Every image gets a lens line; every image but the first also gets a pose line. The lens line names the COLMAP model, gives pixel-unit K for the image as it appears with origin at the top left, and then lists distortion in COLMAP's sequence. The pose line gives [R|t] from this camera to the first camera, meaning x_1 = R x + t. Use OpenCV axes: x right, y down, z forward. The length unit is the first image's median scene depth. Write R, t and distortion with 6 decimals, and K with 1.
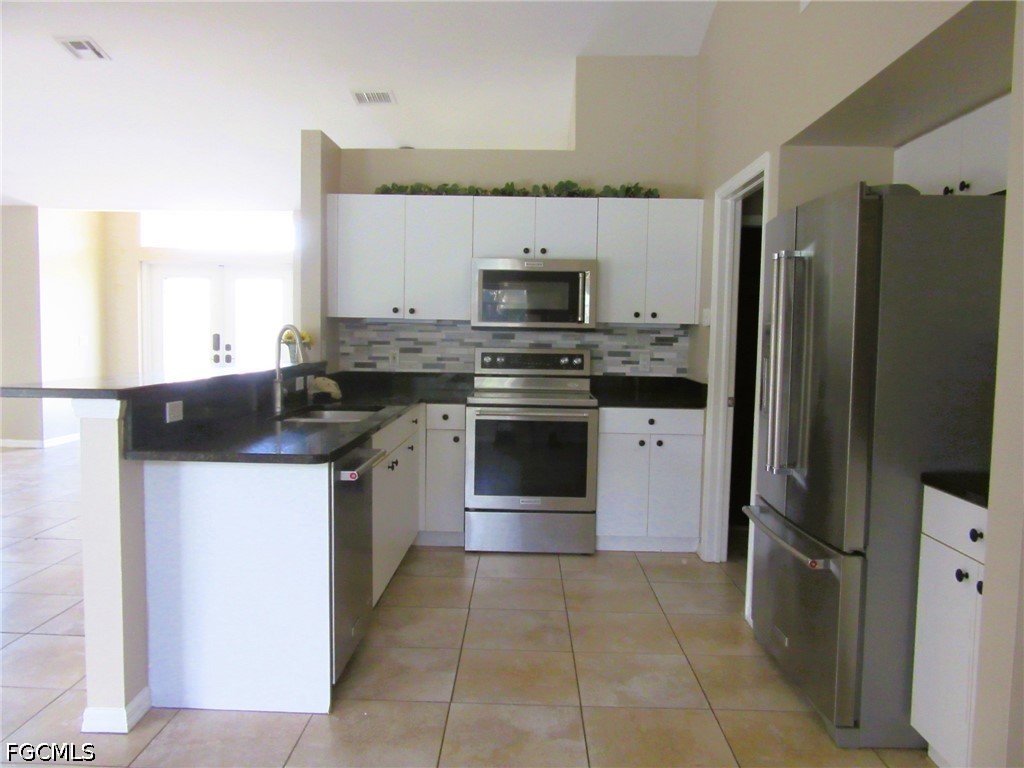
lens RADIAL K [[766.0, 0, 512.8], [0, 766.0, 382.8], [0, 0, 1]] dist [-0.036808, 0.011754]
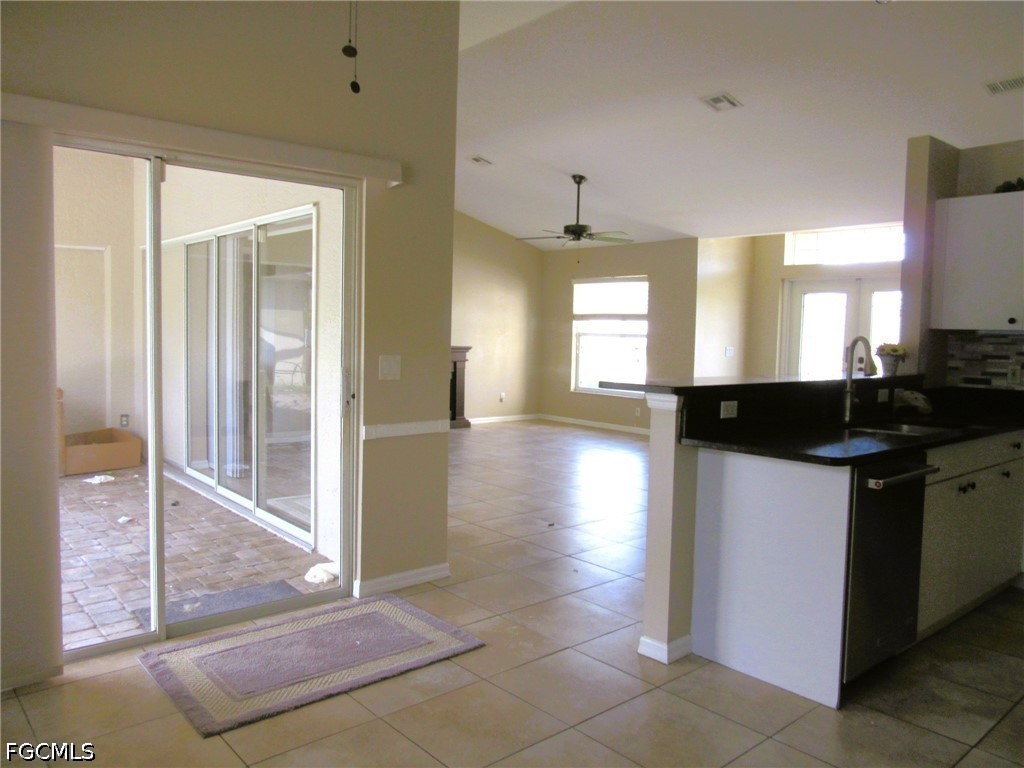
lens RADIAL K [[766.0, 0, 510.4], [0, 766.0, 384.1], [0, 0, 1]] dist [-0.036808, 0.011754]
pose [[0.665486, 0.044209, -0.745100, 0.136057], [-0.056419, 0.998368, 0.008846, 0.004762], [0.744275, 0.036151, 0.666894, -0.023961]]
